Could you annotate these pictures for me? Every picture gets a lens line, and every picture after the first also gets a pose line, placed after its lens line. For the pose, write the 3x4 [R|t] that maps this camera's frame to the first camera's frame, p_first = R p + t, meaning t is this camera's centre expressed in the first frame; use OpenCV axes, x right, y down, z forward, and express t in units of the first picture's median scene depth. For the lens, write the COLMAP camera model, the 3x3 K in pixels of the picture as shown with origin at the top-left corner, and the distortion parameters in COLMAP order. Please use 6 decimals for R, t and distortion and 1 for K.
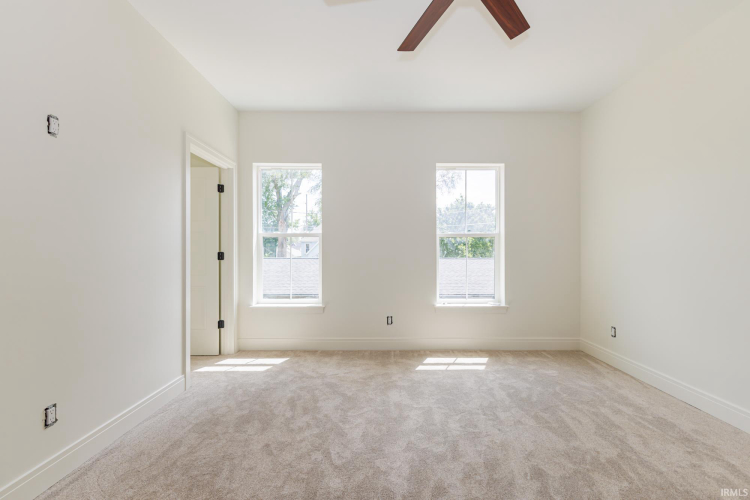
lens RADIAL K [[333.0, 0, 385.0], [0, 333.0, 246.5], [0, 0, 1]] dist [0.008730, -0.000321]
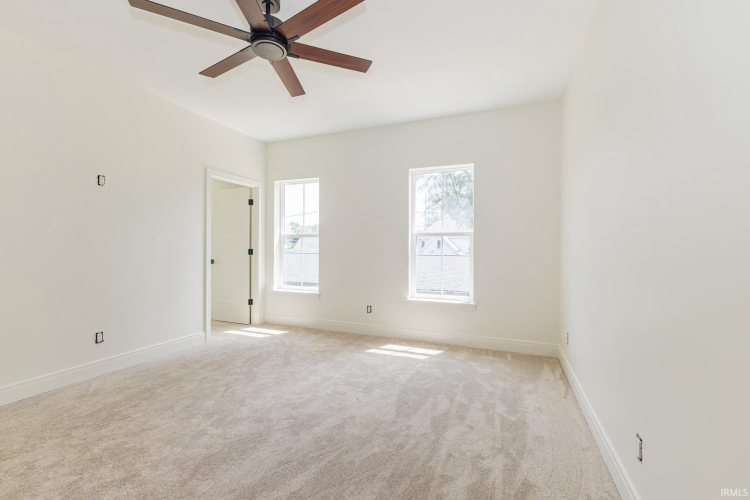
lens RADIAL K [[333.0, 0, 385.0], [0, 333.0, 246.5], [0, 0, 1]] dist [0.008730, -0.000321]
pose [[0.919510, 0.002602, -0.393057, 0.598530], [0.002116, 0.999931, 0.011569, -0.009362], [0.393060, -0.011470, 0.919441, -0.037941]]
